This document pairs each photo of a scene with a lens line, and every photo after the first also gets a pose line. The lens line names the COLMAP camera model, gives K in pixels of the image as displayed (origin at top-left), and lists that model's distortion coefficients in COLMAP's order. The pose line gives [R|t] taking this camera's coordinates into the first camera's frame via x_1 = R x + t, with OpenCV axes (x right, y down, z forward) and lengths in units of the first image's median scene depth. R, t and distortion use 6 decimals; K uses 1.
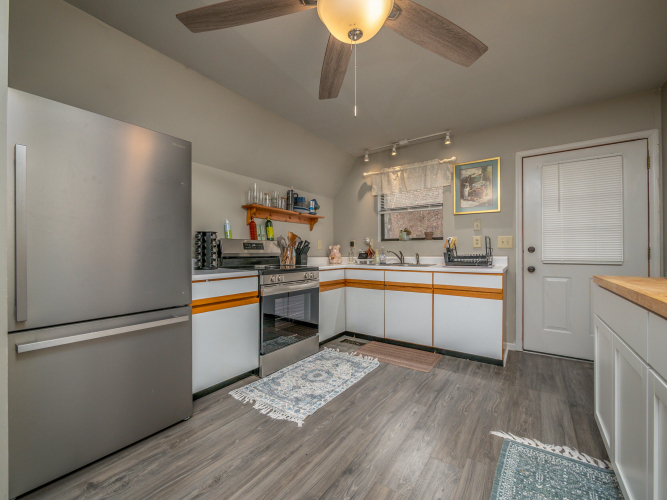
lens RADIAL K [[282.9, 0, 333.3], [0, 282.9, 248.3], [0, 0, 1]] dist [-0.009241, -0.000374]
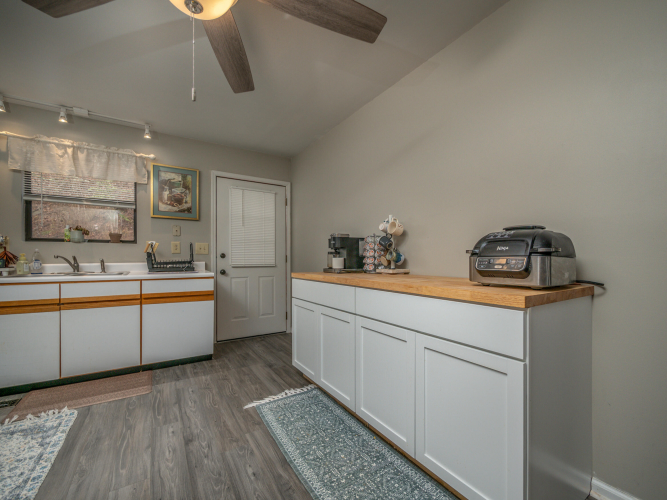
lens RADIAL K [[282.9, 0, 336.8], [0, 282.9, 255.7], [0, 0, 1]] dist [-0.009241, -0.000374]
pose [[0.374022, 0.009033, 0.927376, -0.263329], [-0.013735, 0.999897, -0.004200, 0.003491], [-0.927318, -0.011167, 0.374108, 0.122503]]
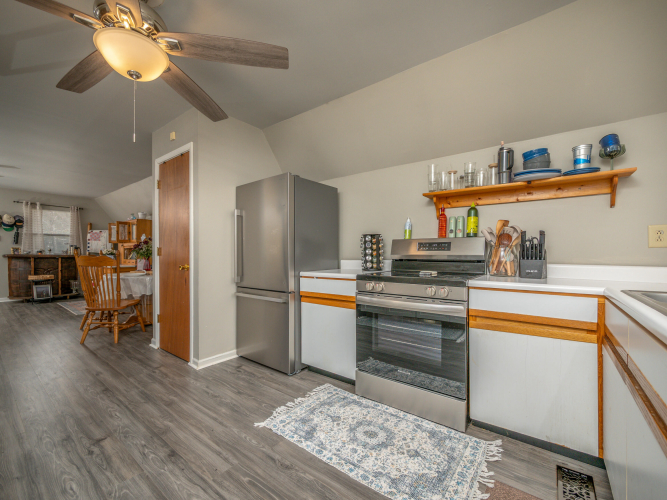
lens RADIAL K [[282.9, 0, 334.5], [0, 282.9, 256.6], [0, 0, 1]] dist [-0.009241, -0.000374]
pose [[-0.035242, 0.007408, -0.999351, 0.586867], [0.010103, 0.999924, 0.007056, 0.013626], [0.999328, -0.009848, -0.035314, 0.882471]]
